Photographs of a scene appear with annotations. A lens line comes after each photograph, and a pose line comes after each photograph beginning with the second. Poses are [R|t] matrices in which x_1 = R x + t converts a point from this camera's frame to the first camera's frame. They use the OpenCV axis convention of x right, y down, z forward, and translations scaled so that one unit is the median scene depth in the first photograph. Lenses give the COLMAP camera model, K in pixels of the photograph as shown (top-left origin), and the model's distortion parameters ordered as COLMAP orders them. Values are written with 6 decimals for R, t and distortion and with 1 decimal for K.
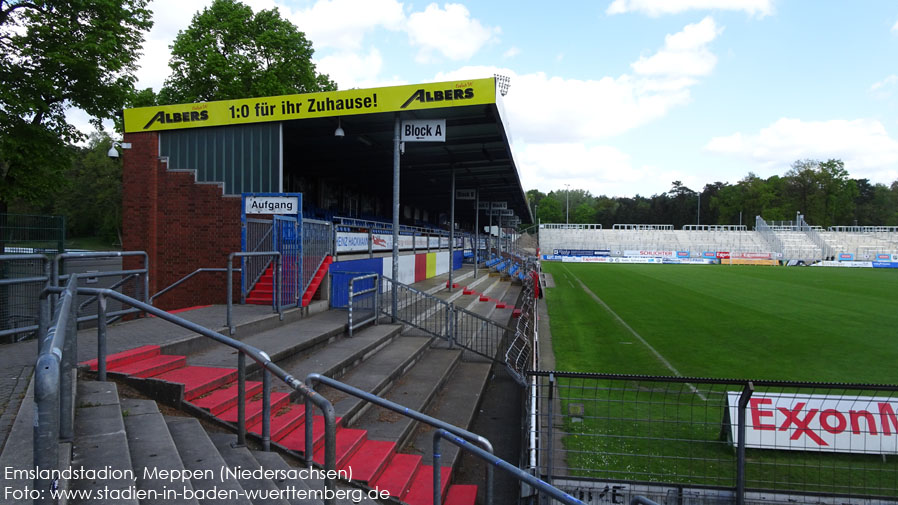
lens RADIAL K [[642.1, 0, 444.7], [0, 642.1, 263.4], [0, 0, 1]] dist [0.002248, 0.000870]
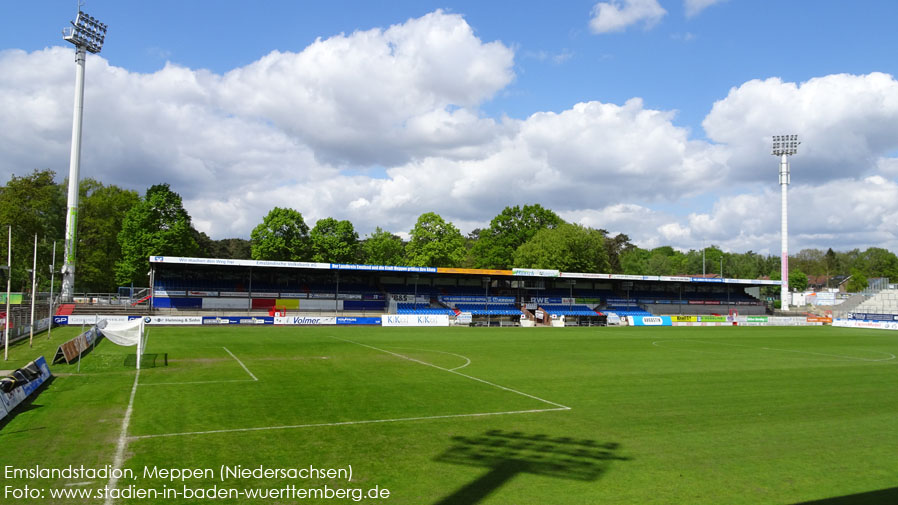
lens RADIAL K [[640.2, 0, 450.6], [0, 640.2, 252.7], [0, 0, 1]] dist [0.013102, 0.000201]
pose [[0.537683, -0.055655, -0.841309, 0.709229], [-0.042705, 0.994741, -0.093097, 0.002697], [0.842065, 0.085985, 0.532478, 0.050728]]
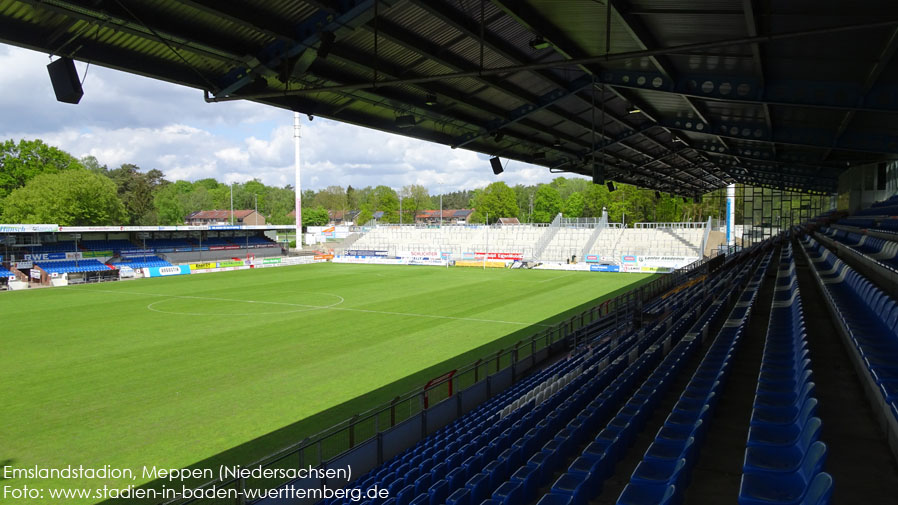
lens RADIAL K [[640.2, 0, 450.6], [0, 640.2, 252.7], [0, 0, 1]] dist [0.013102, 0.000201]
pose [[0.943810, -0.002401, -0.330479, 0.777263], [0.005890, 0.999937, 0.009554, -0.029619], [0.330435, -0.010964, 0.943765, 0.046593]]
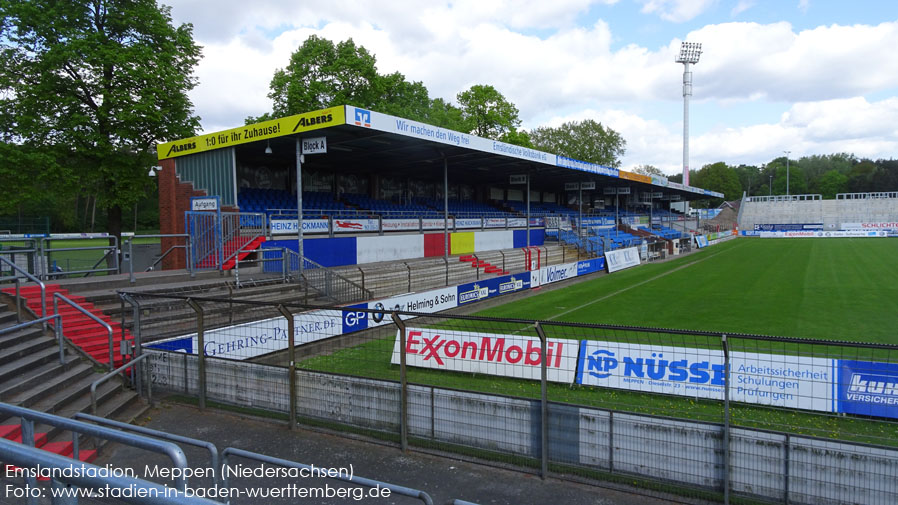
lens RADIAL K [[640.2, 0, 450.6], [0, 640.2, 252.7], [0, 0, 1]] dist [0.013102, 0.000201]
pose [[0.929659, -0.011033, -0.368257, 0.115419], [0.016247, 0.999807, 0.011062, 0.002413], [0.368063, -0.016267, 0.929658, -0.029216]]
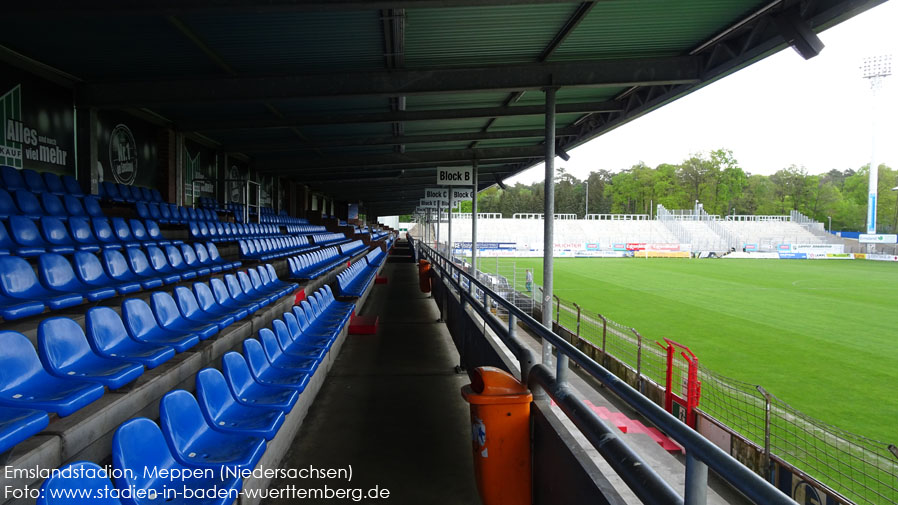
lens RADIAL K [[640.2, 0, 450.6], [0, 640.2, 252.7], [0, 0, 1]] dist [0.013102, 0.000201]
pose [[0.975703, -0.013911, 0.218655, -0.031896], [0.012575, 0.999893, 0.007500, -0.015745], [-0.218736, -0.004568, 0.975773, 0.159427]]
